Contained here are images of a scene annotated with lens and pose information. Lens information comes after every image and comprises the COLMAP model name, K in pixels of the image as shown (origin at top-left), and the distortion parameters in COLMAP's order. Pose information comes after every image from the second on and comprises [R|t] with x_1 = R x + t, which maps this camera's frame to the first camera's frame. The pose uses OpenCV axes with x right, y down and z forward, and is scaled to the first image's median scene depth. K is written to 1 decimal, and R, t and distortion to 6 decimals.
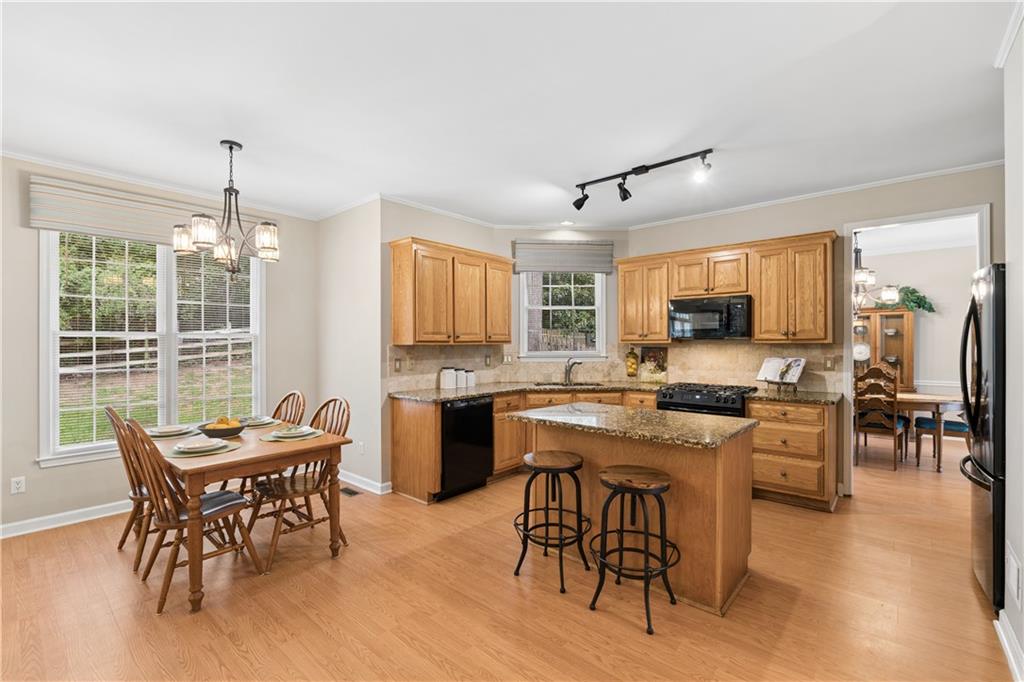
lens RADIAL K [[451.5, 0, 516.0], [0, 451.5, 343.4], [0, 0, 1]] dist [-0.003462, 0.000211]
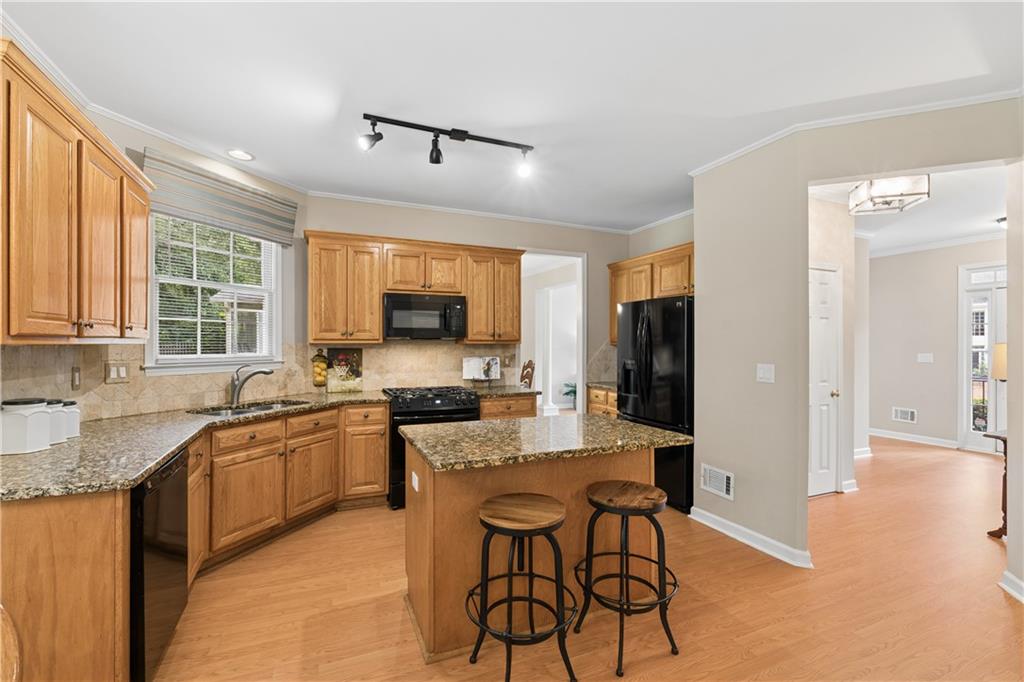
lens RADIAL K [[451.5, 0, 514.2], [0, 451.5, 342.9], [0, 0, 1]] dist [-0.003462, 0.000211]
pose [[0.435122, 0.004333, 0.900361, -0.321562], [-0.003884, 0.999988, -0.002936, 0.000504], [-0.900363, -0.002219, 0.435133, 0.412387]]
